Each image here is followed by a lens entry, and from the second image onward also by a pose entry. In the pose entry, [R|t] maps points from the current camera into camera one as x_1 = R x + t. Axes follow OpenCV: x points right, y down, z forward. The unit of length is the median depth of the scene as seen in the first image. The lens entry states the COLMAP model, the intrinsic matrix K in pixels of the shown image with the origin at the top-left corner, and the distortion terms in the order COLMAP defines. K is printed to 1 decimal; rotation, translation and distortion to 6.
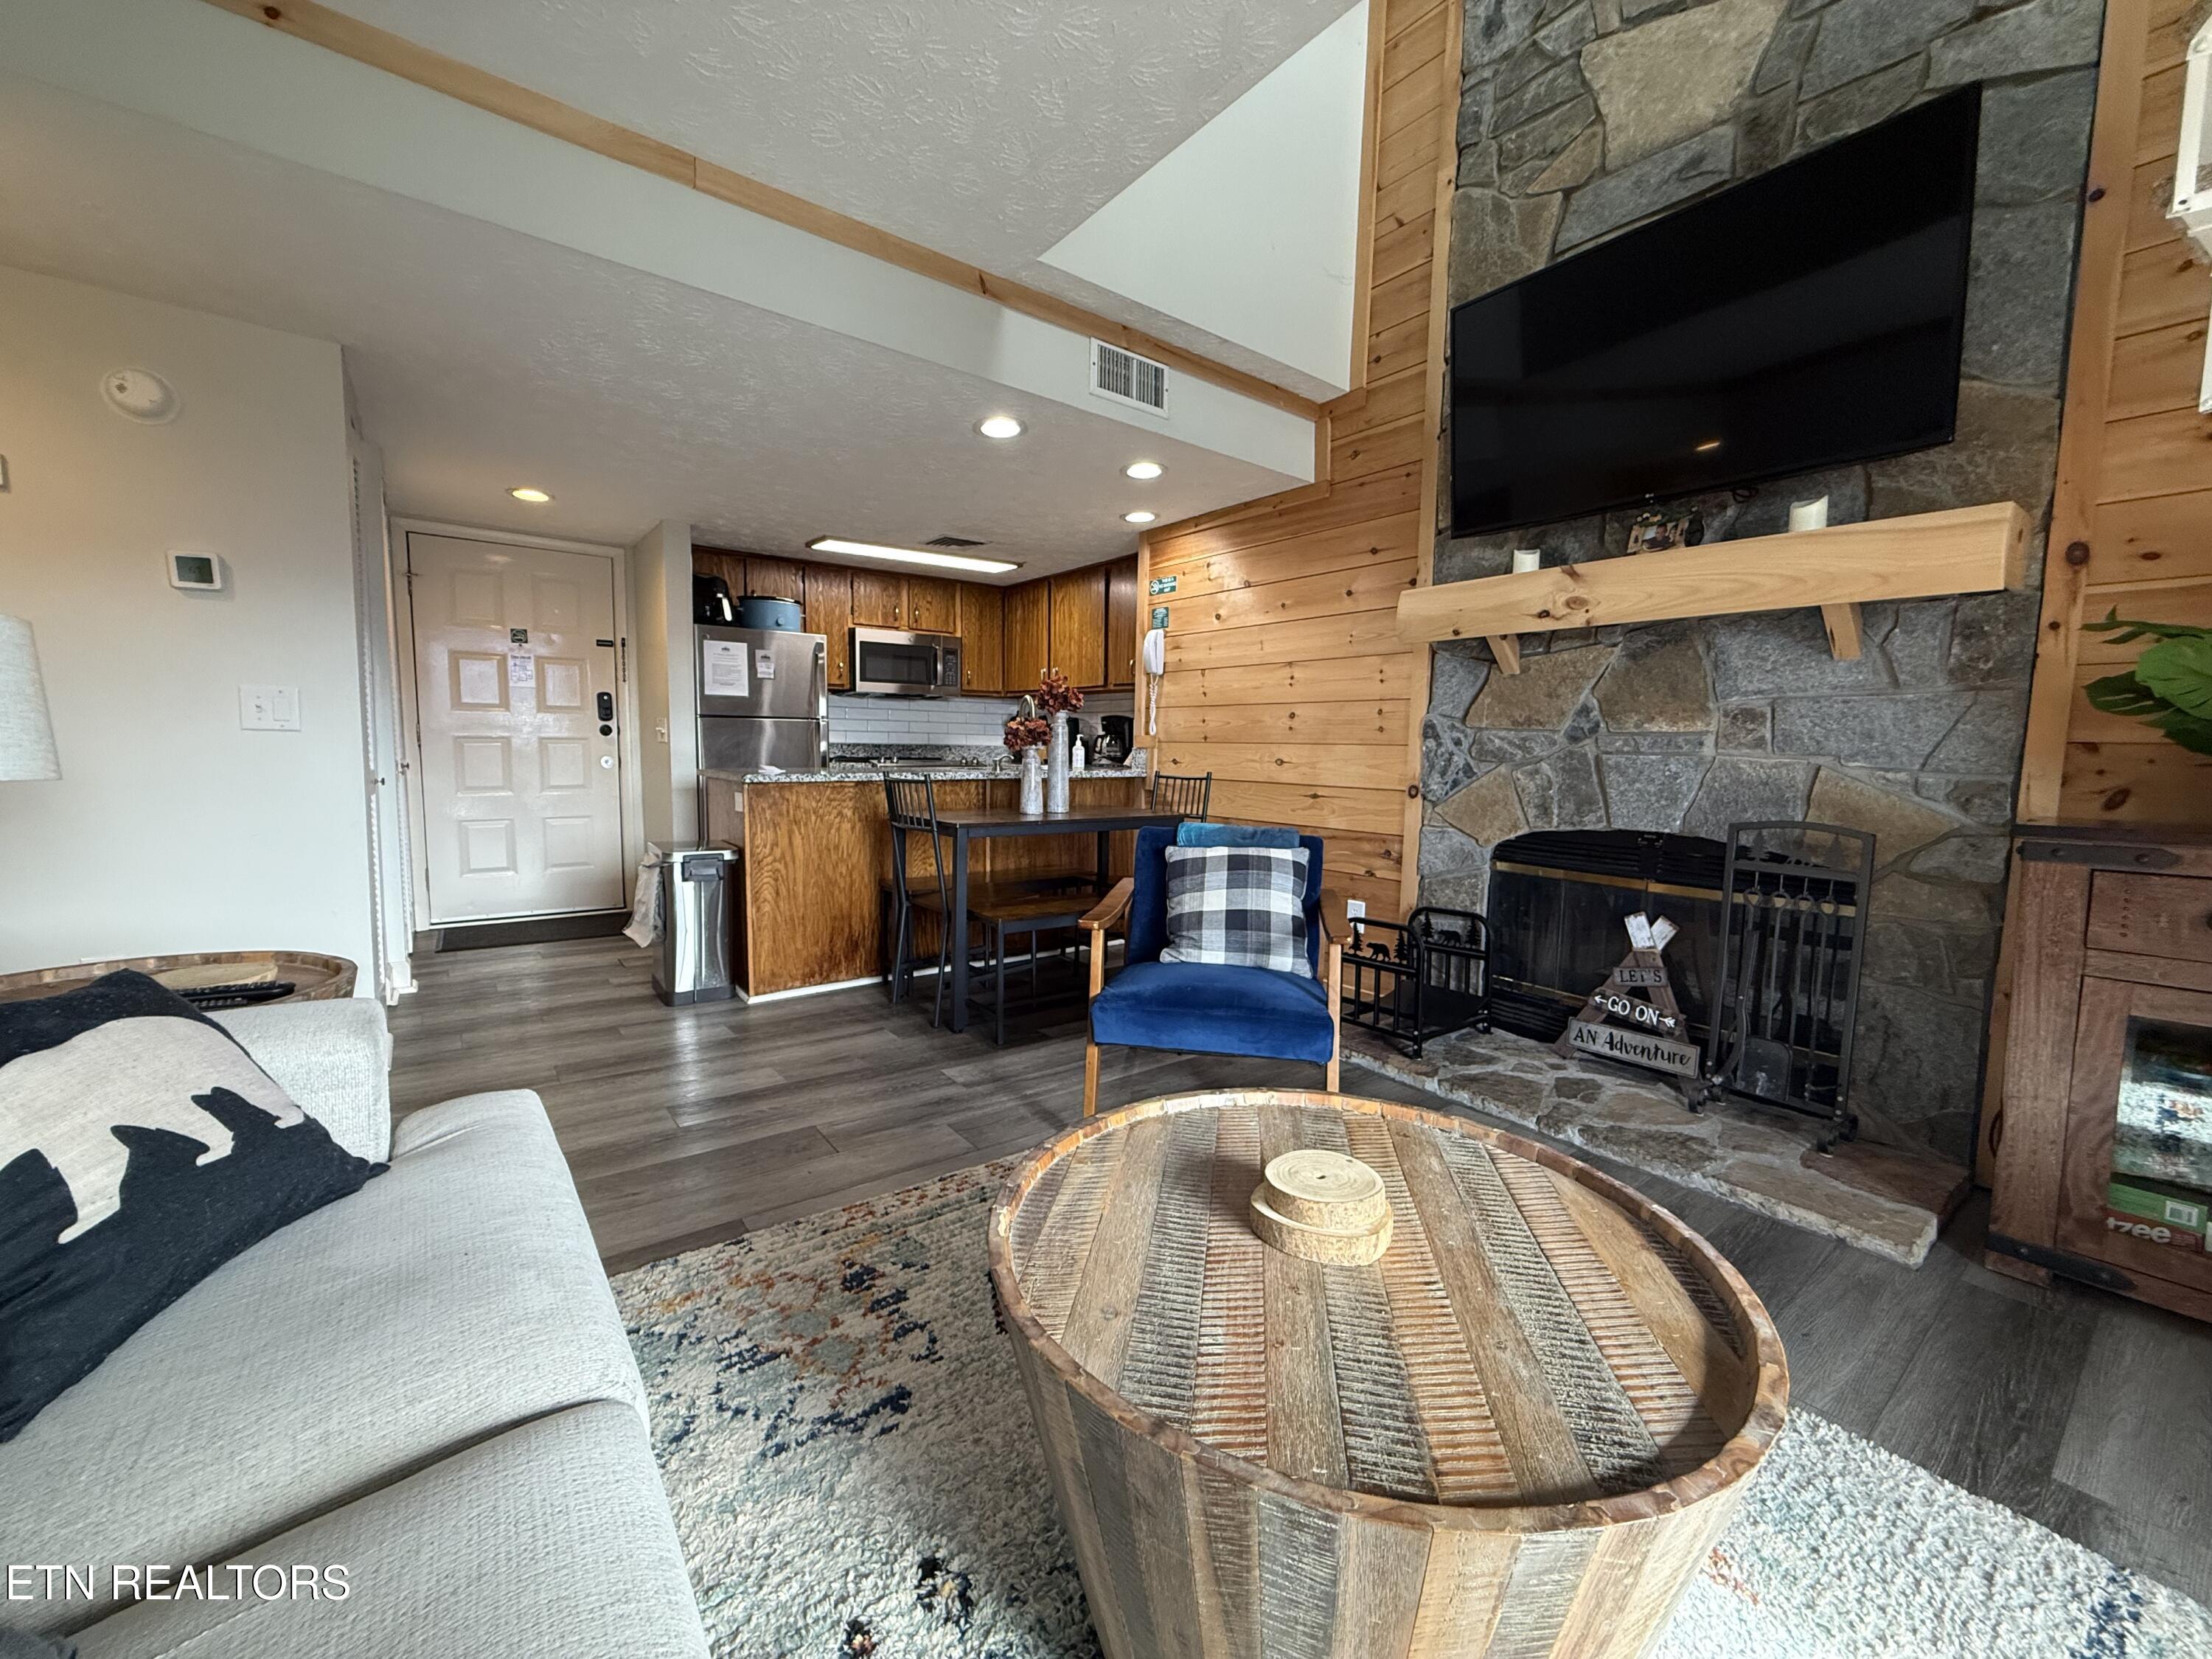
lens RADIAL K [[874.8, 0, 1106.0], [0, 874.8, 829.5], [0, 0, 1]] dist [0.001095, -0.000013]
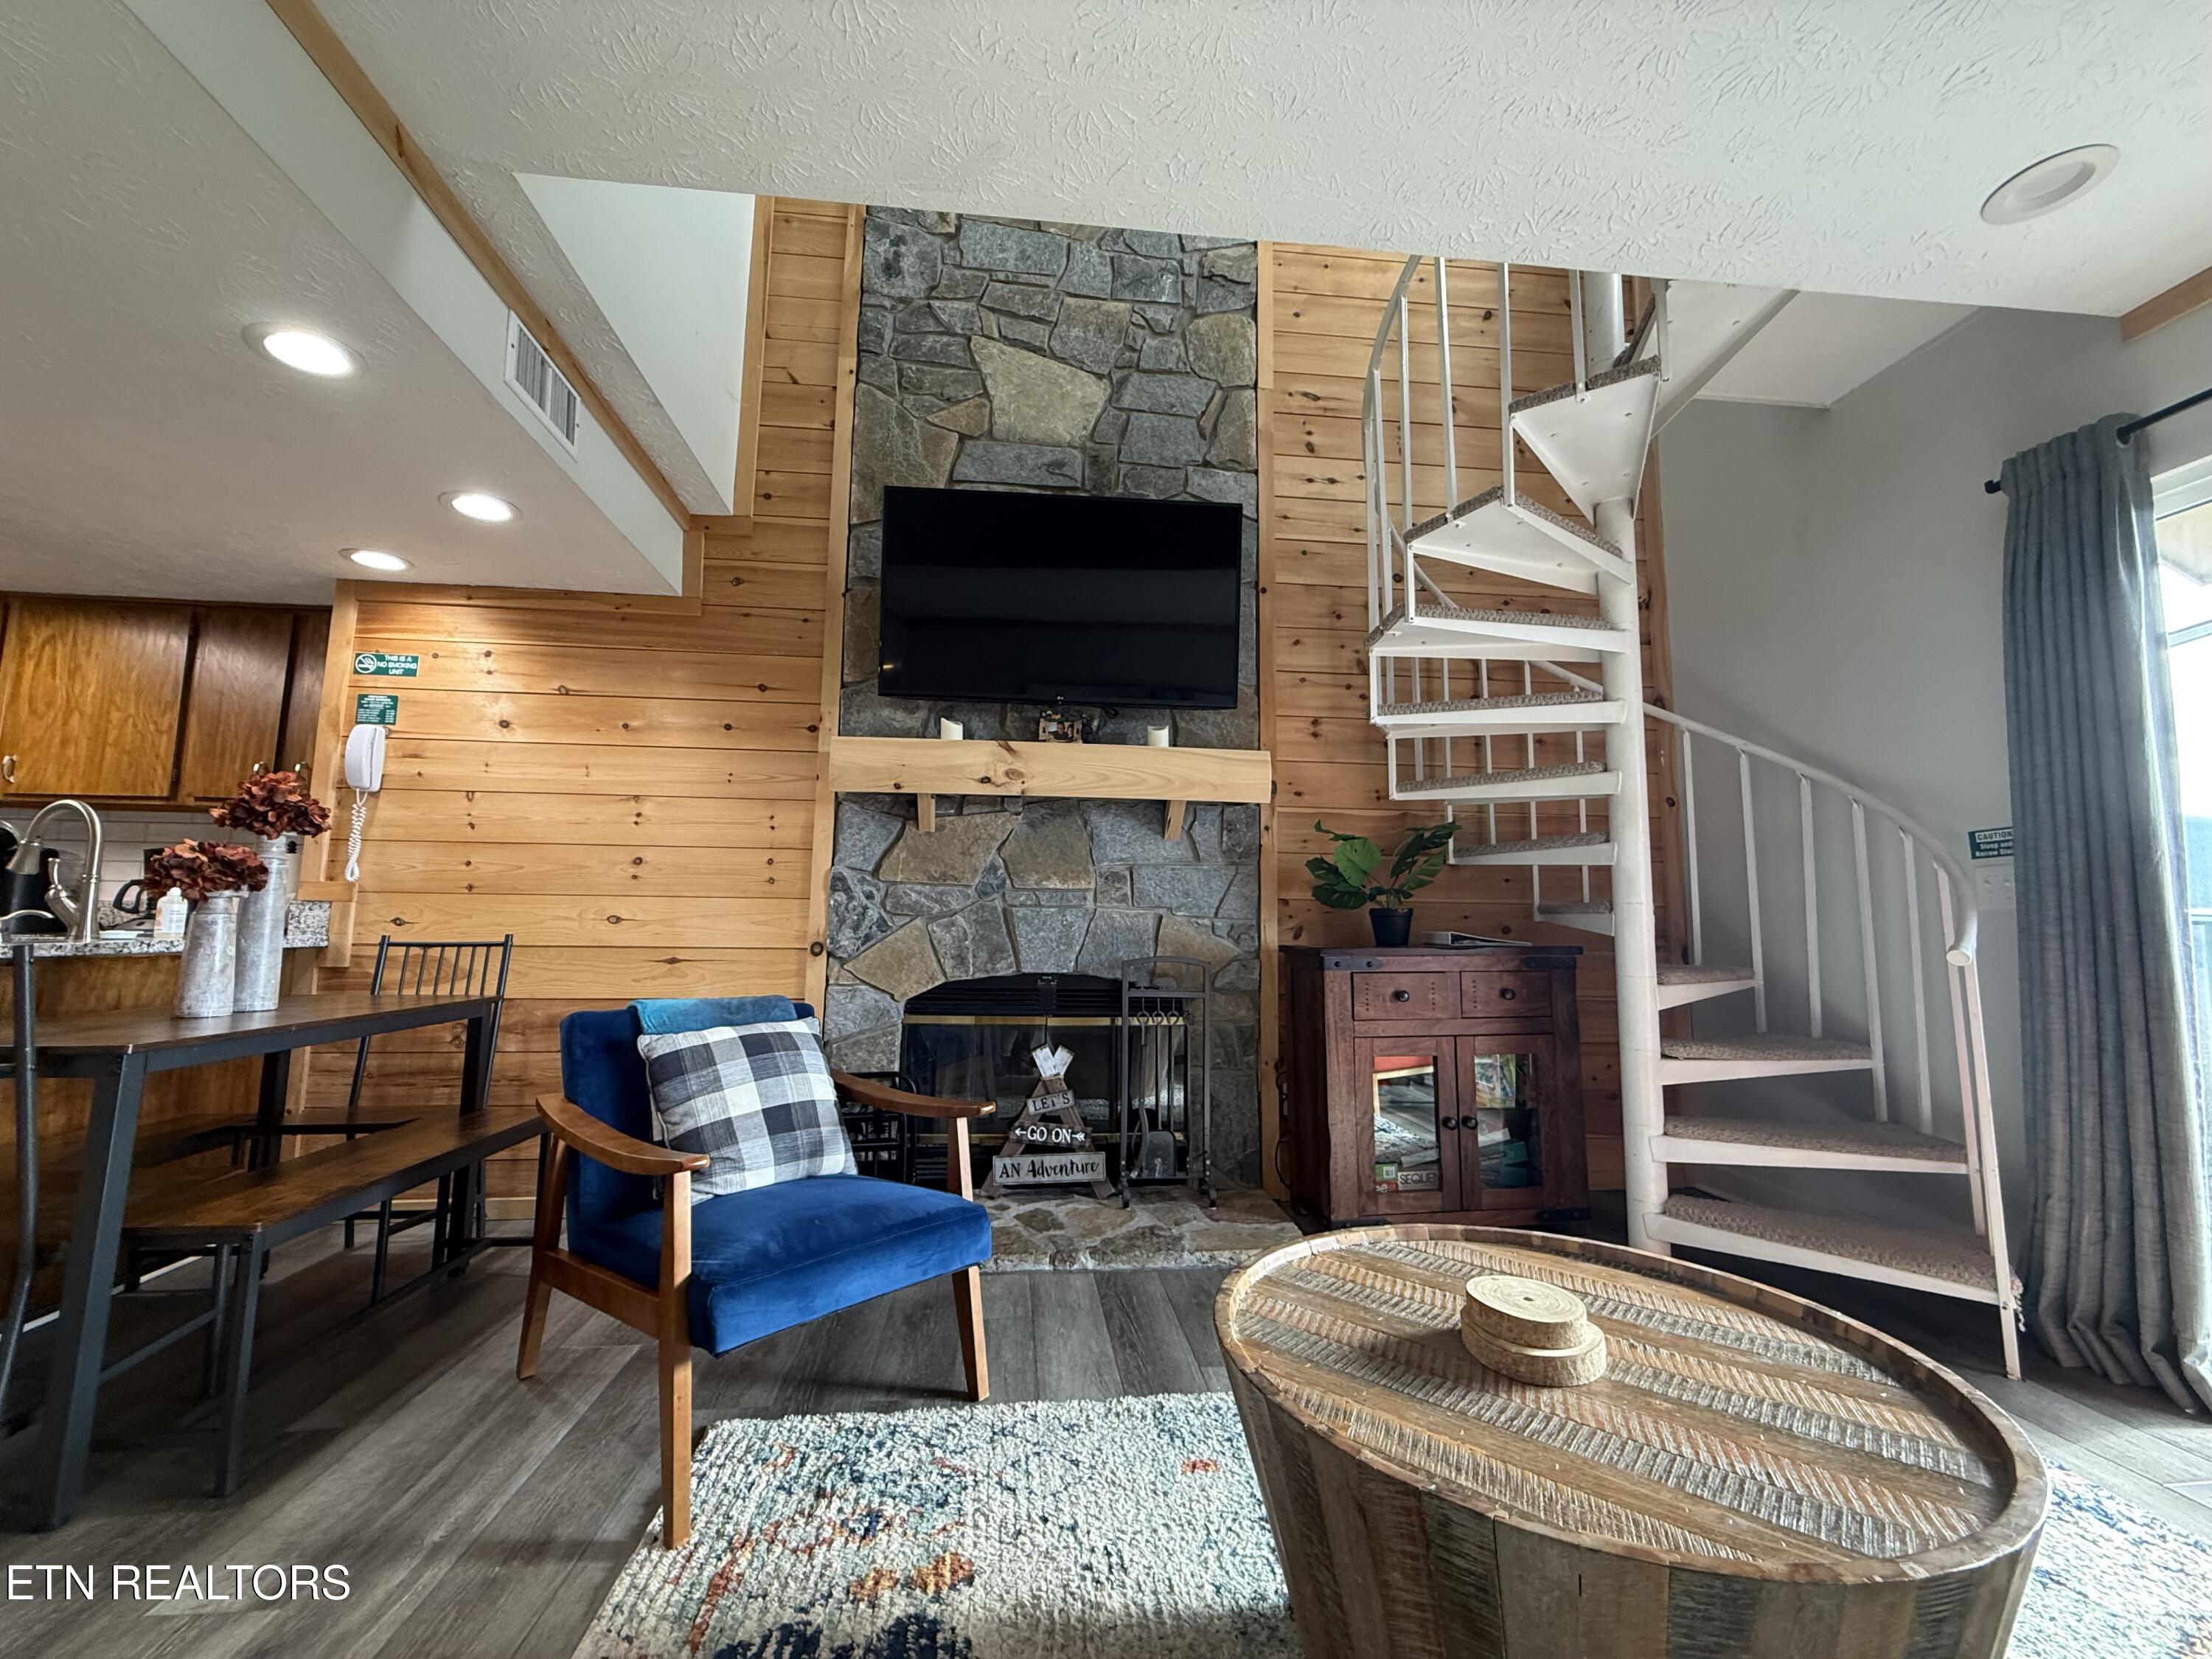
lens RADIAL K [[874.8, 0, 1106.0], [0, 874.8, 829.5], [0, 0, 1]] dist [0.001095, -0.000013]
pose [[0.517673, 0.081509, 0.851687, -0.339468], [0.079752, 0.986520, -0.142888, -0.013422], [-0.851853, 0.141893, 0.504195, 0.304213]]
